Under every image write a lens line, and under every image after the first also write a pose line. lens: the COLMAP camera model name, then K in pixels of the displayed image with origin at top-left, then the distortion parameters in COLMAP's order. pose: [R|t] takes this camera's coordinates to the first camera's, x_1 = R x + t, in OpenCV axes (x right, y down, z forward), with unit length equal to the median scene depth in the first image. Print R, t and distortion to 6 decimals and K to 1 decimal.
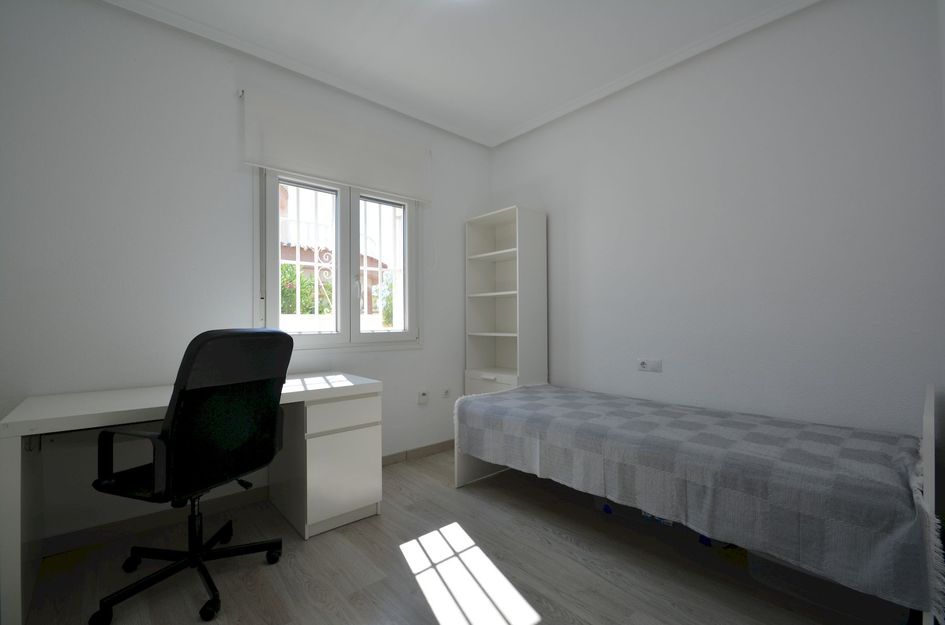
lens RADIAL K [[413.0, 0, 470.3], [0, 413.0, 314.5], [0, 0, 1]] dist [0.000063, -0.006004]
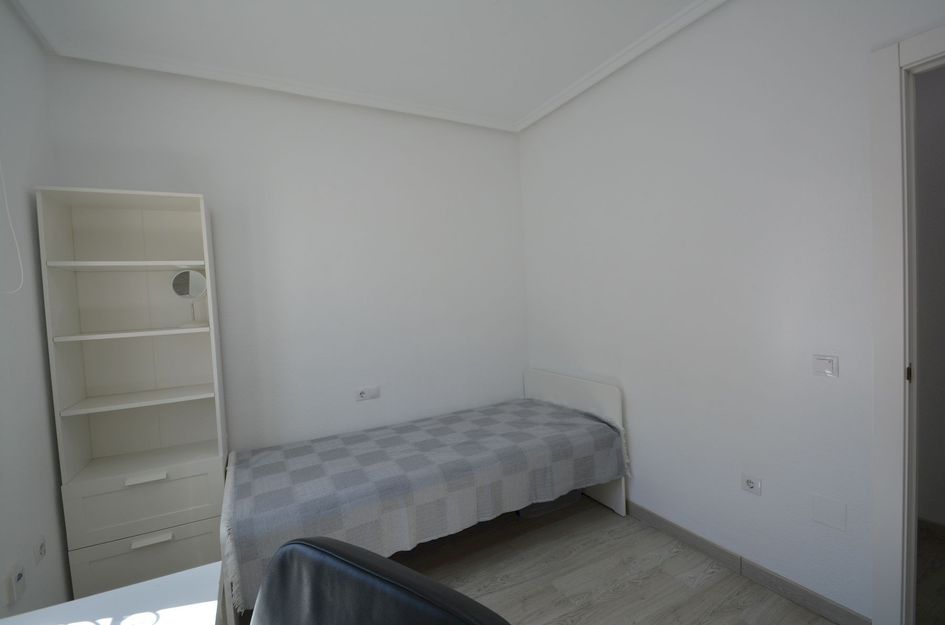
lens RADIAL K [[413.0, 0, 472.3], [0, 413.0, 315.1], [0, 0, 1]] dist [0.000063, -0.006004]
pose [[0.231316, -0.047088, 0.971738, -0.664041], [0.035162, 0.998580, 0.040018, -0.138441], [-0.972243, 0.024911, 0.232644, 0.698683]]
